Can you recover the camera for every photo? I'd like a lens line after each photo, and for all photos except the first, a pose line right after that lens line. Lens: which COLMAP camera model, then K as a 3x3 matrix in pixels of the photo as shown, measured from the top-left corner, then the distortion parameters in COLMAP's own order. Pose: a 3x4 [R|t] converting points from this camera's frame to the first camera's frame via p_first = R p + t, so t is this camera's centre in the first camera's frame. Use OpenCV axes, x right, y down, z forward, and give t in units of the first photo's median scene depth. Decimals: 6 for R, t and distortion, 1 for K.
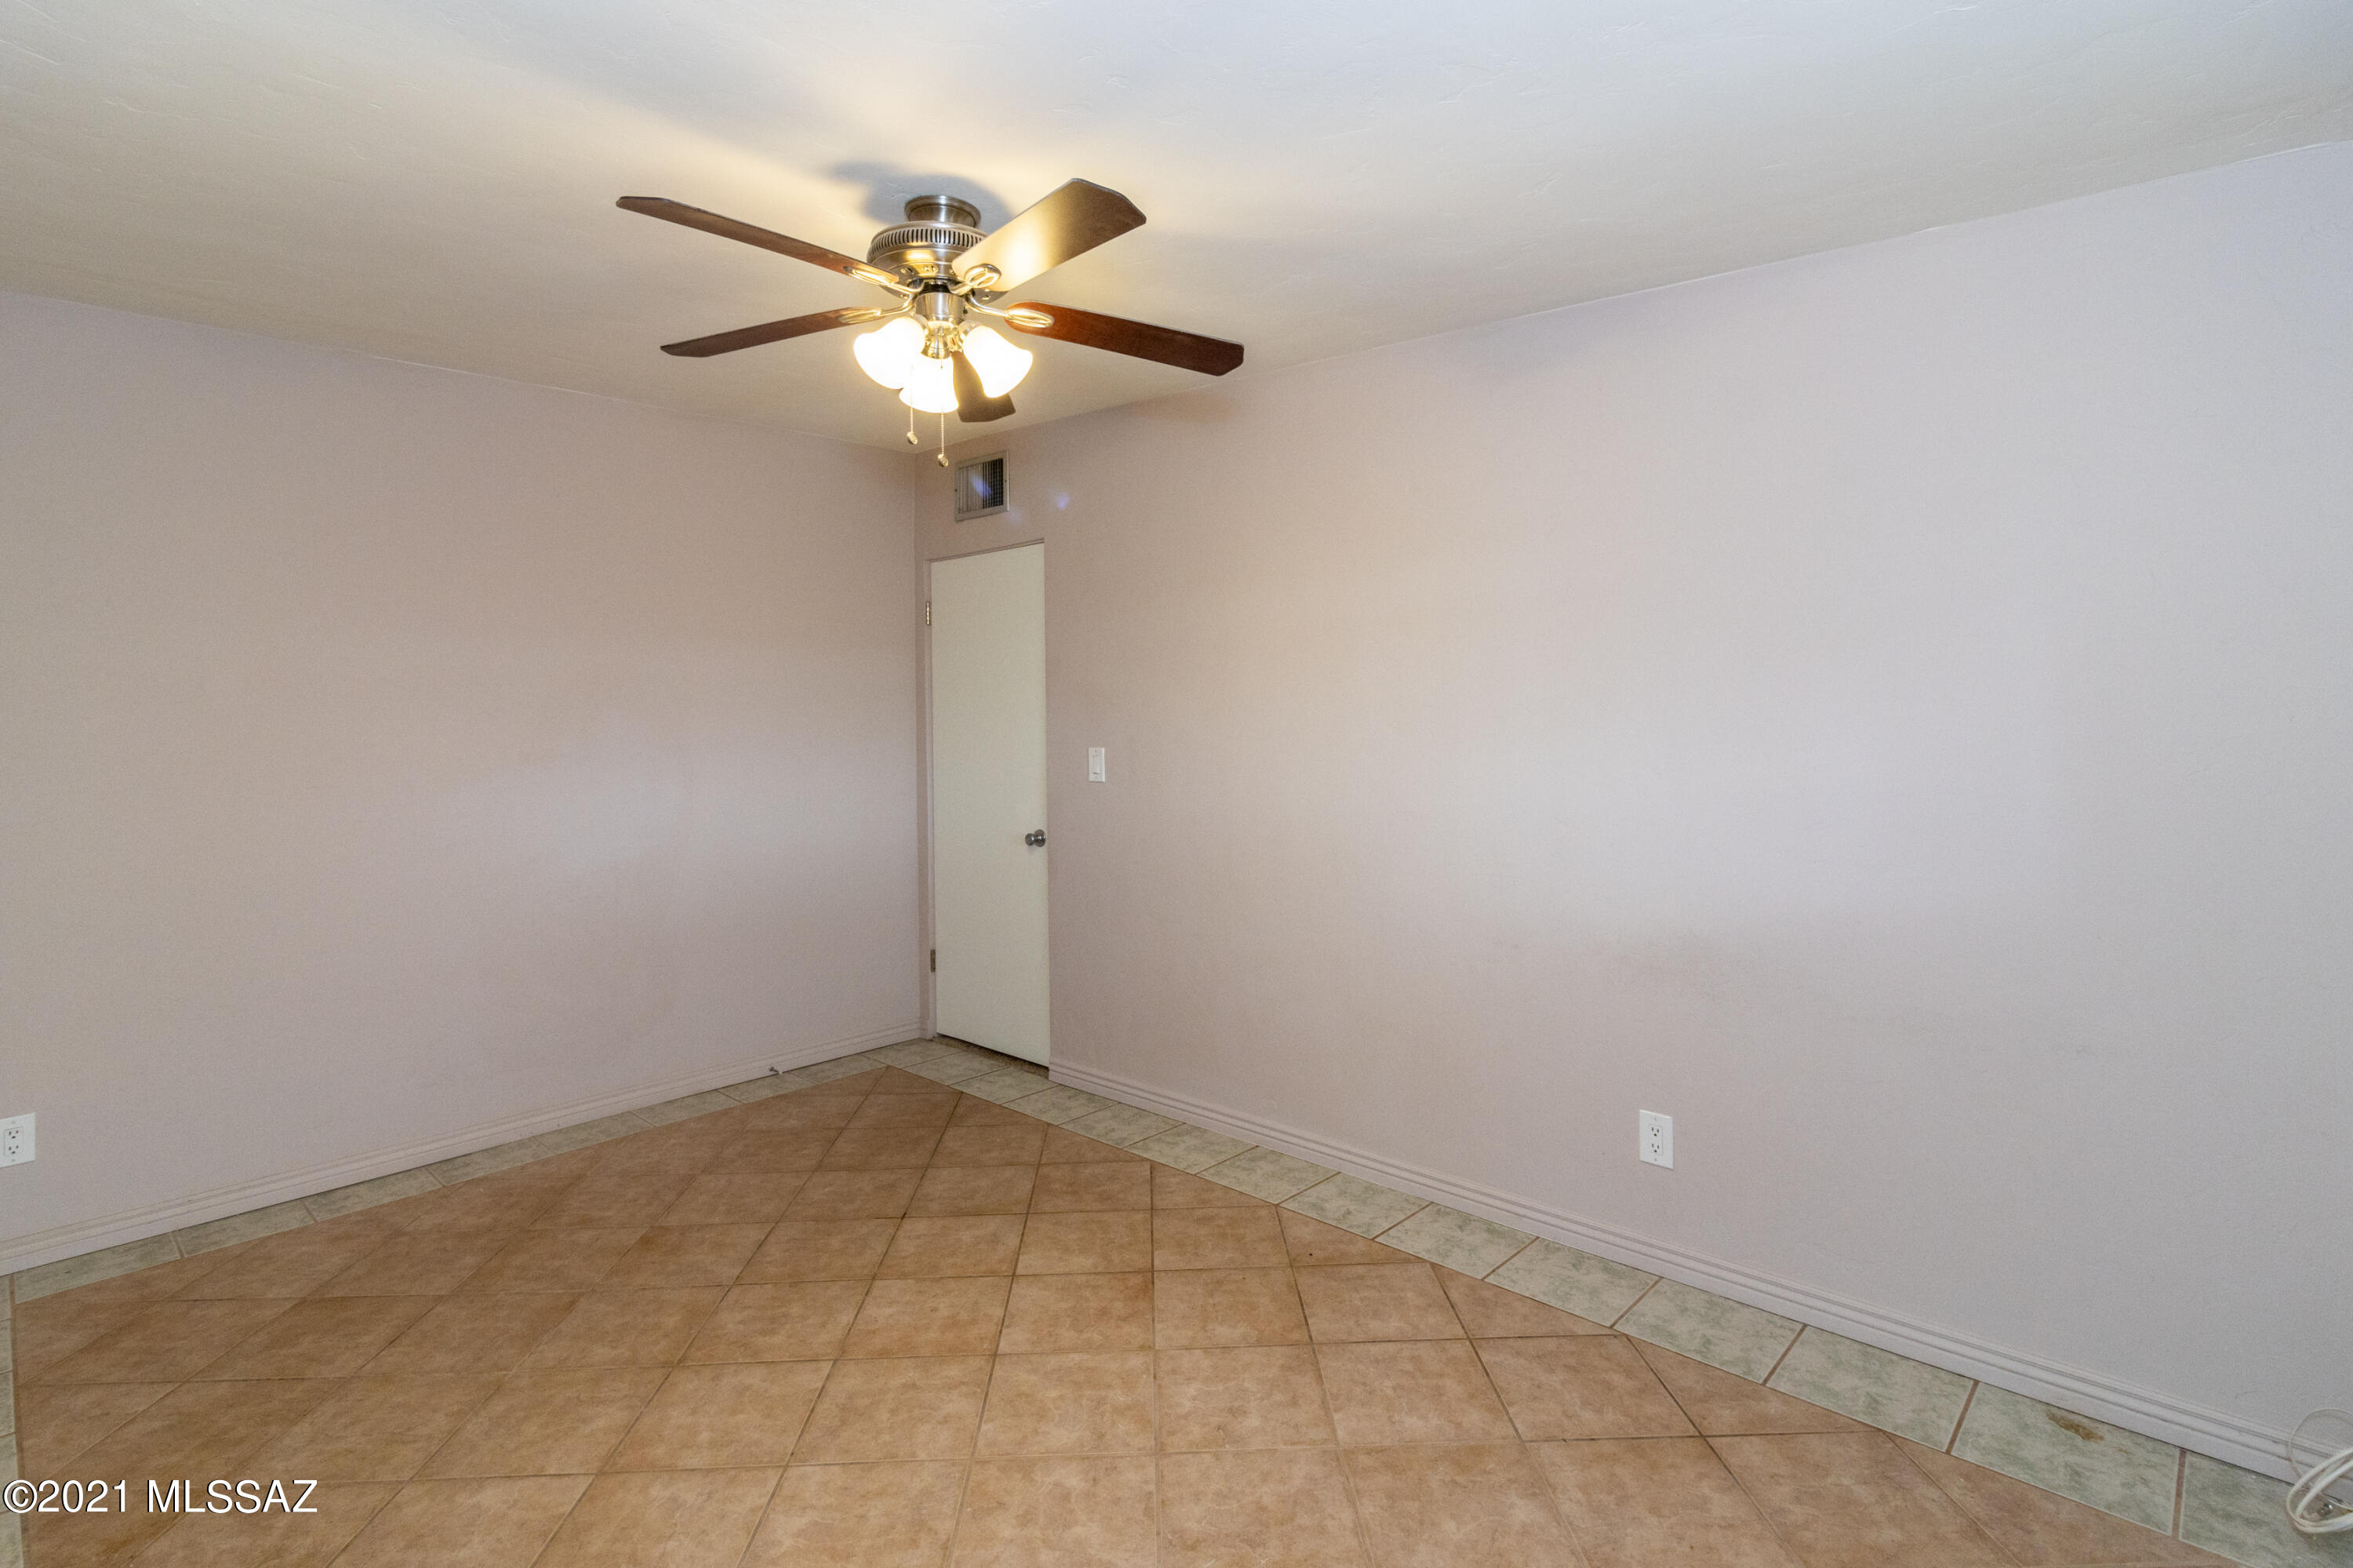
lens RADIAL K [[1090.0, 0, 1175.4], [0, 1090.0, 786.2], [0, 0, 1]] dist [0.015511, -0.003547]
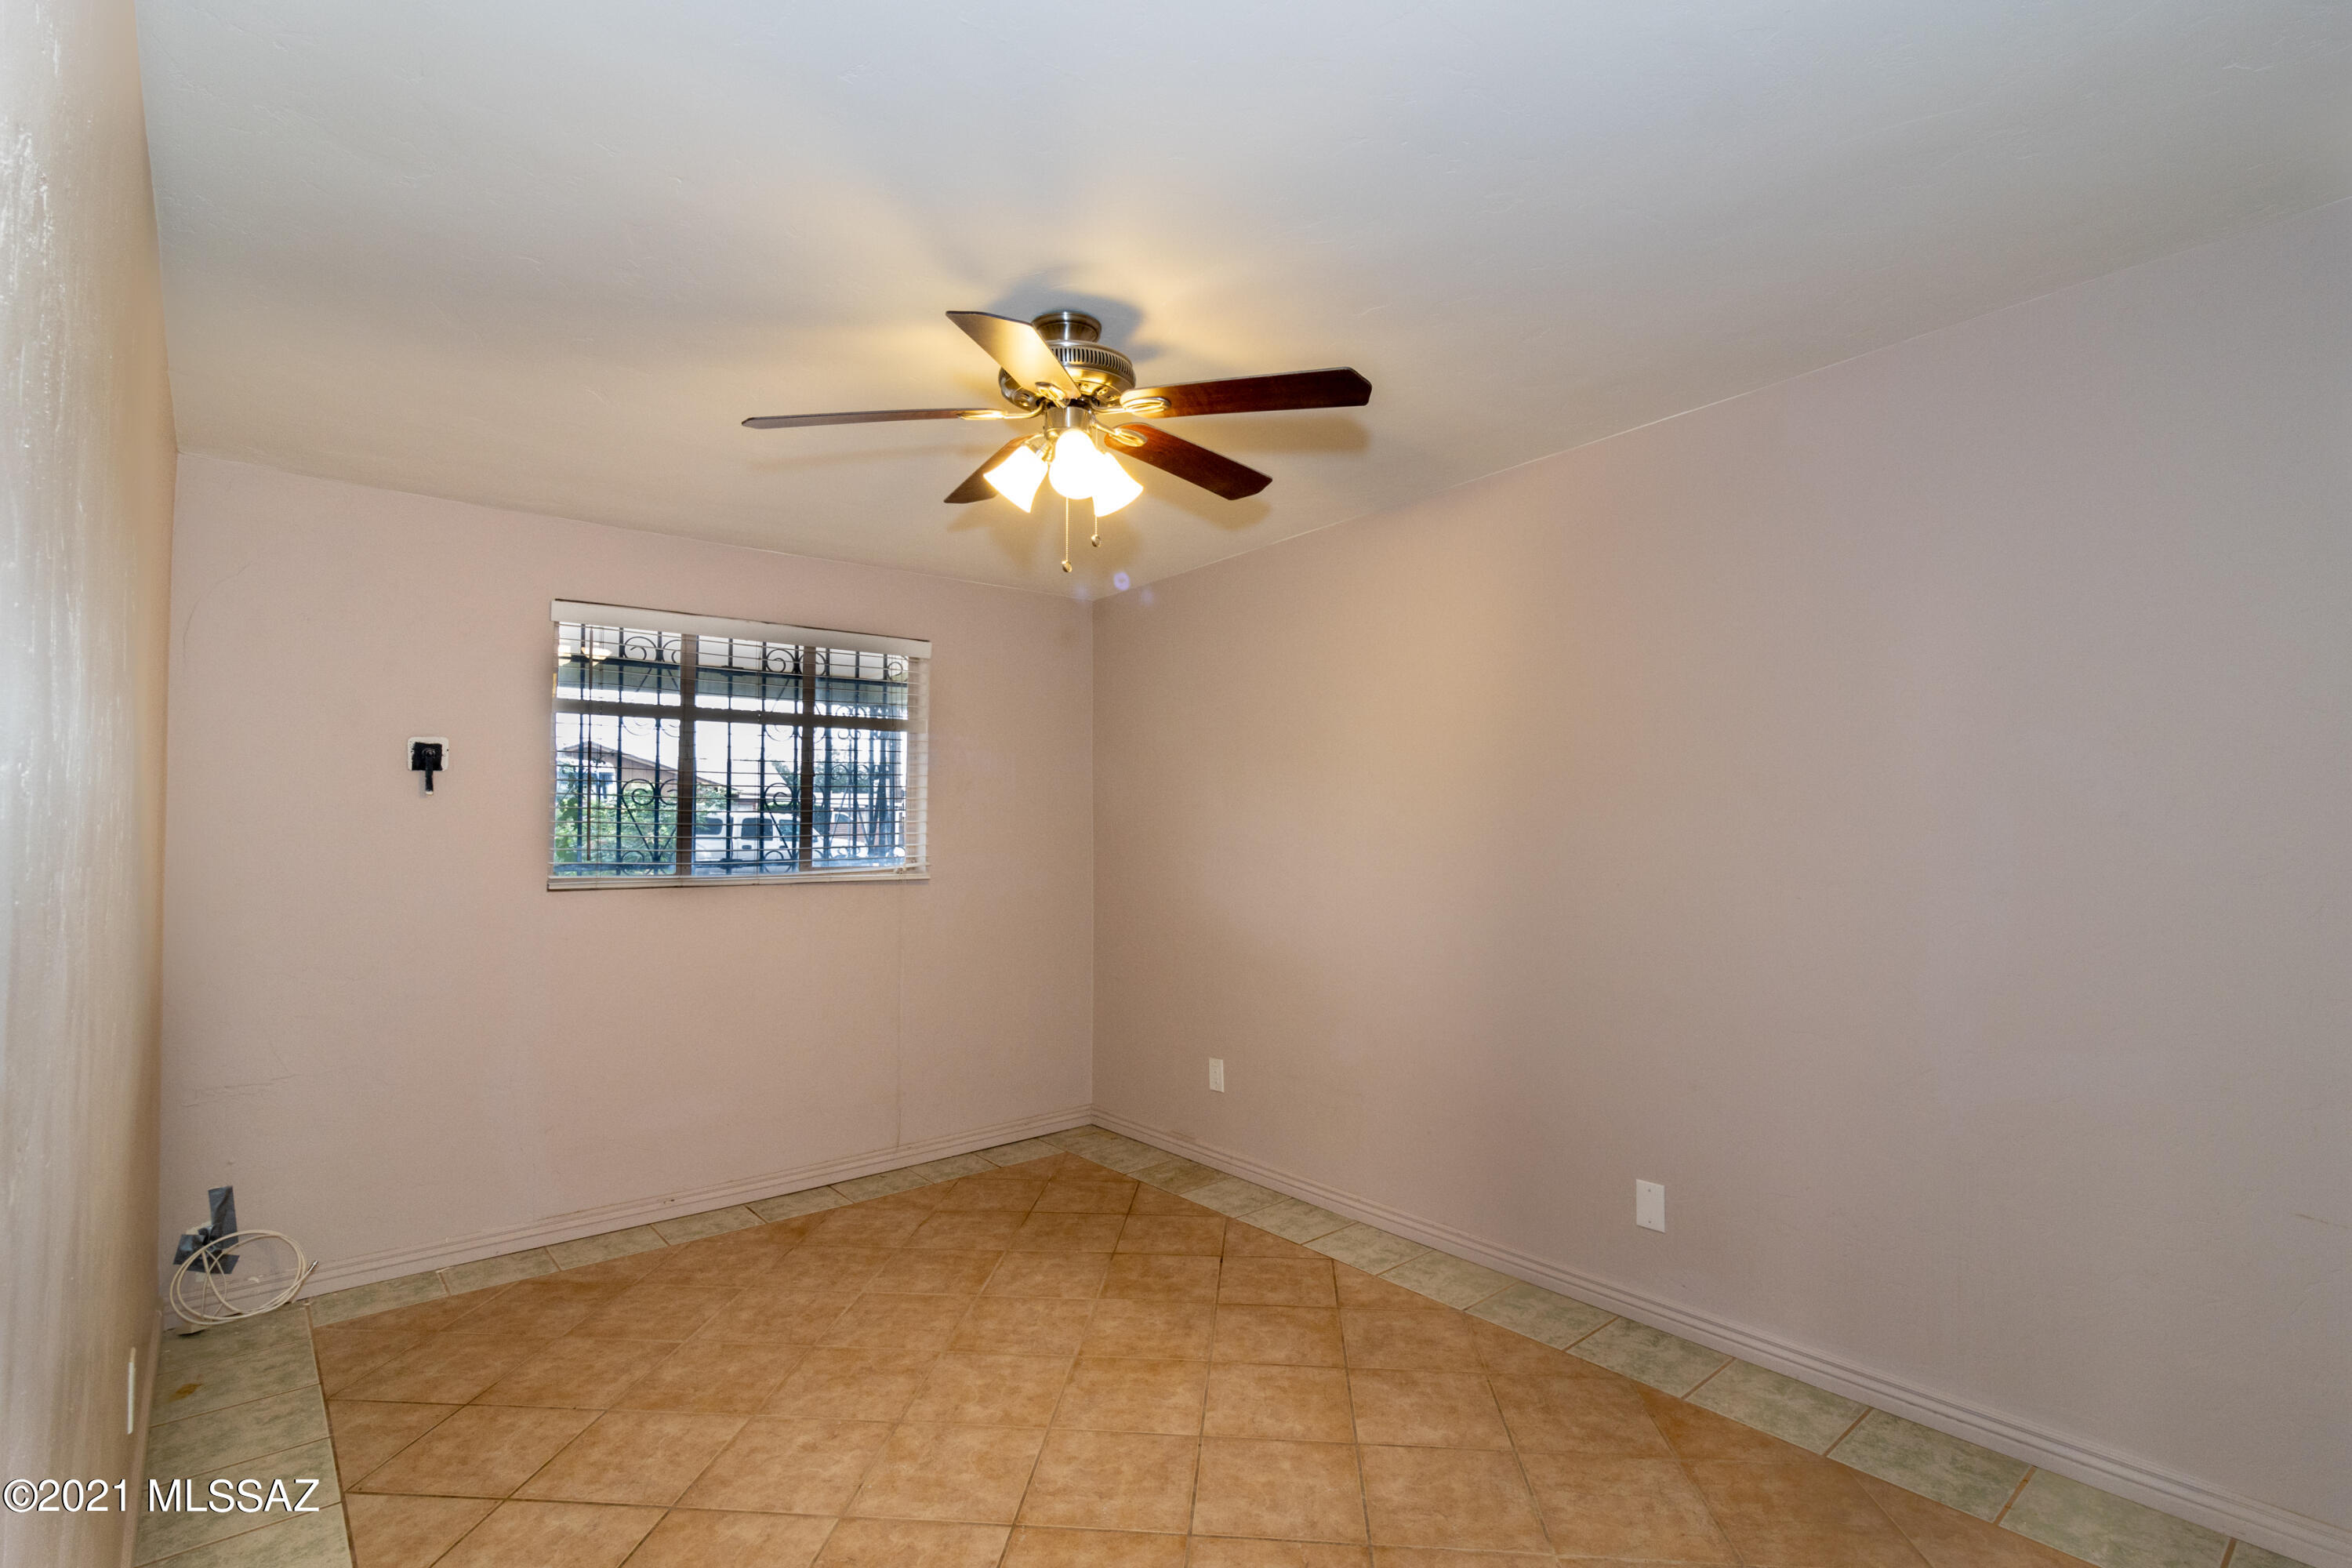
lens RADIAL K [[1089.5, 0, 1181.8], [0, 1089.5, 788.0], [0, 0, 1]] dist [0.015511, -0.003547]
pose [[-0.993120, 0.017110, 0.115847, -0.454902], [0.022462, 0.998732, 0.045051, -0.131123], [-0.114929, 0.047343, -0.992245, 2.023023]]
